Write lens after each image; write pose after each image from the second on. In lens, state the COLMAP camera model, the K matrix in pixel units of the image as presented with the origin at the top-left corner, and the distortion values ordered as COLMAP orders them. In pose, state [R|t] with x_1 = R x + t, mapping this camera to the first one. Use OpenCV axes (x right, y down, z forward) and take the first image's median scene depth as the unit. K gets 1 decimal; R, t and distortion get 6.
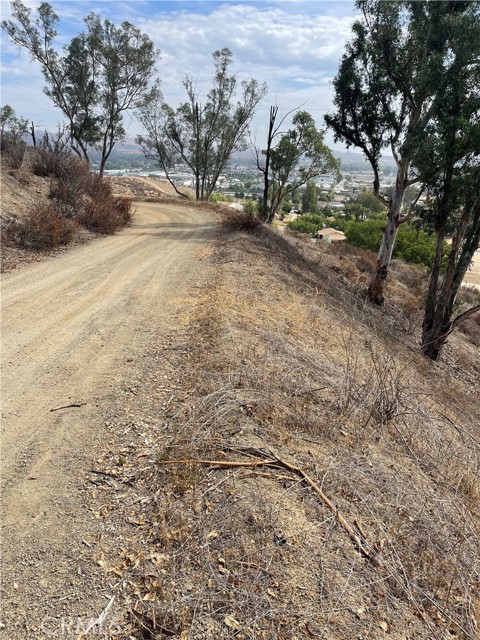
lens RADIAL K [[486.1, 0, 230.6], [0, 486.1, 318.7], [0, 0, 1]] dist [0.060253, -0.084976]
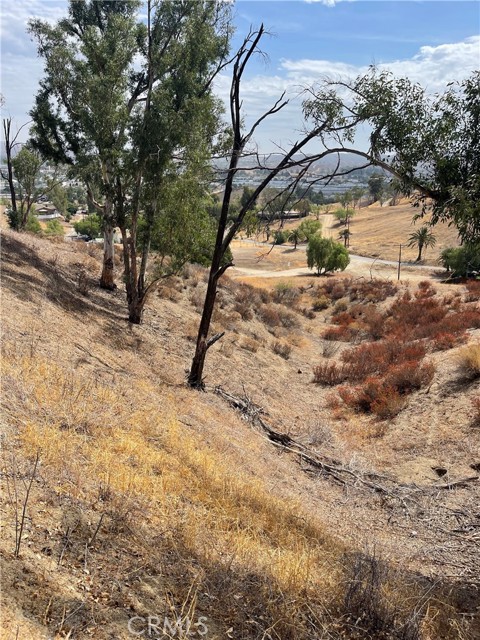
lens RADIAL K [[488.6, 0, 243.3], [0, 488.6, 321.7], [0, 0, 1]] dist [0.058077, -0.082652]
pose [[0.909341, -0.142175, 0.391006, 0.091249], [0.138566, 0.989640, 0.037590, 0.040826], [-0.392299, 0.019998, 0.919620, -0.222253]]
